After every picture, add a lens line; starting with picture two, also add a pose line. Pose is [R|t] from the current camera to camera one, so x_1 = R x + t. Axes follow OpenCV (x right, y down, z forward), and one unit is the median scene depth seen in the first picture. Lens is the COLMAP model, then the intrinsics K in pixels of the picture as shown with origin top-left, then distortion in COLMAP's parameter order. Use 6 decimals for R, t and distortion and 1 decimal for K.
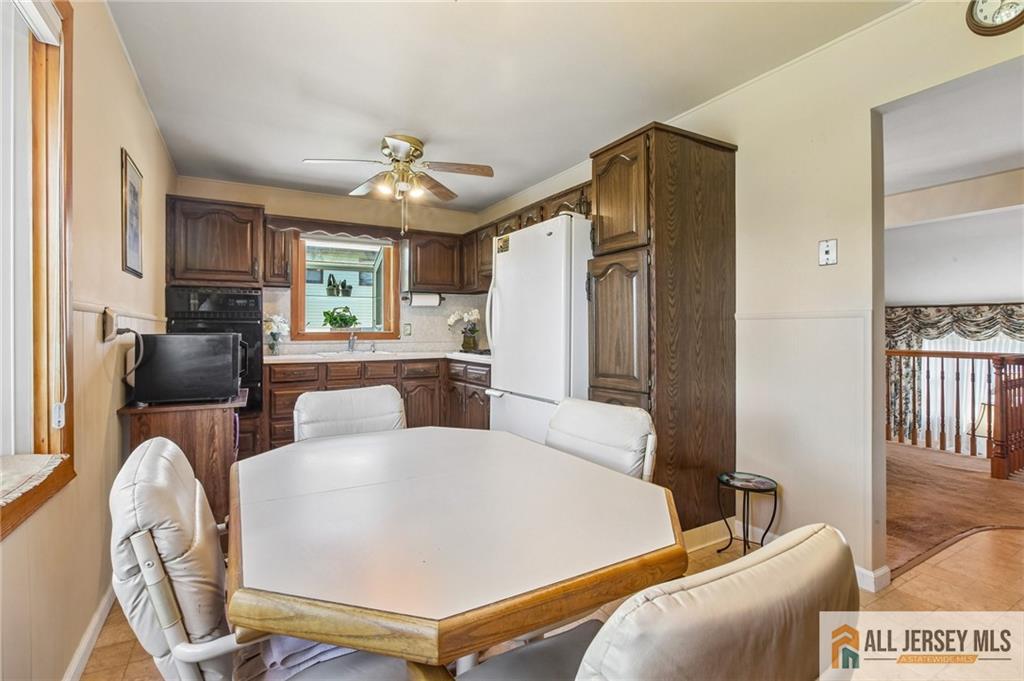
lens RADIAL K [[477.3, 0, 494.0], [0, 477.3, 335.6], [0, 0, 1]] dist [0.010208, -0.008566]
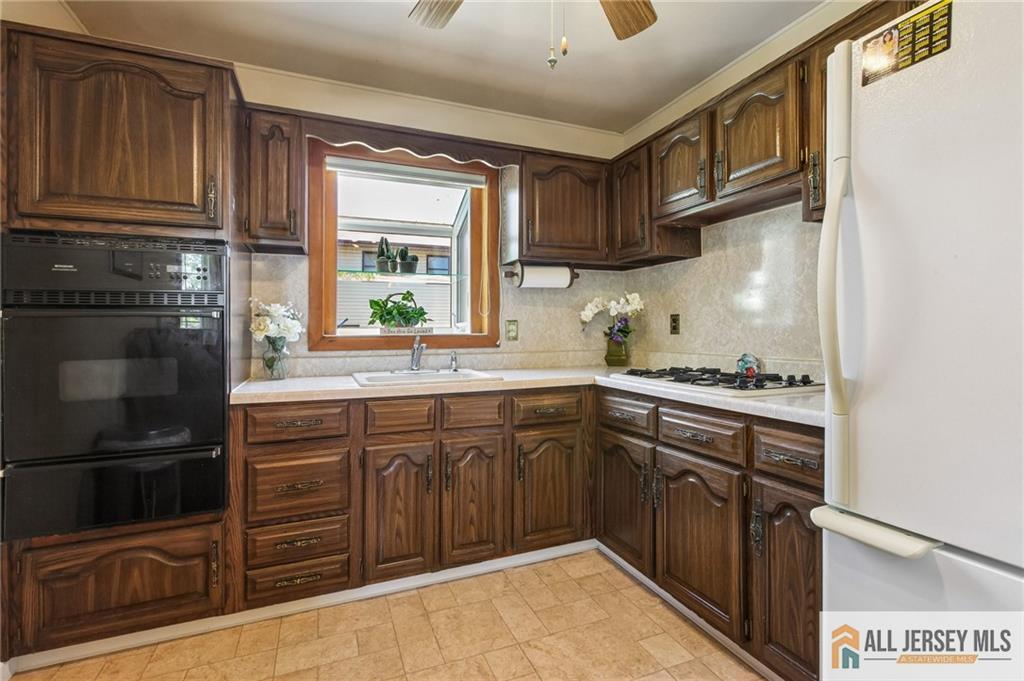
lens RADIAL K [[477.3, 0, 515.9], [0, 477.3, 333.4], [0, 0, 1]] dist [0.010208, -0.008566]
pose [[0.995946, -0.003563, -0.089886, -0.134644], [0.002769, 0.999956, -0.008951, -0.004233], [0.089914, 0.008666, 0.995912, 0.461627]]
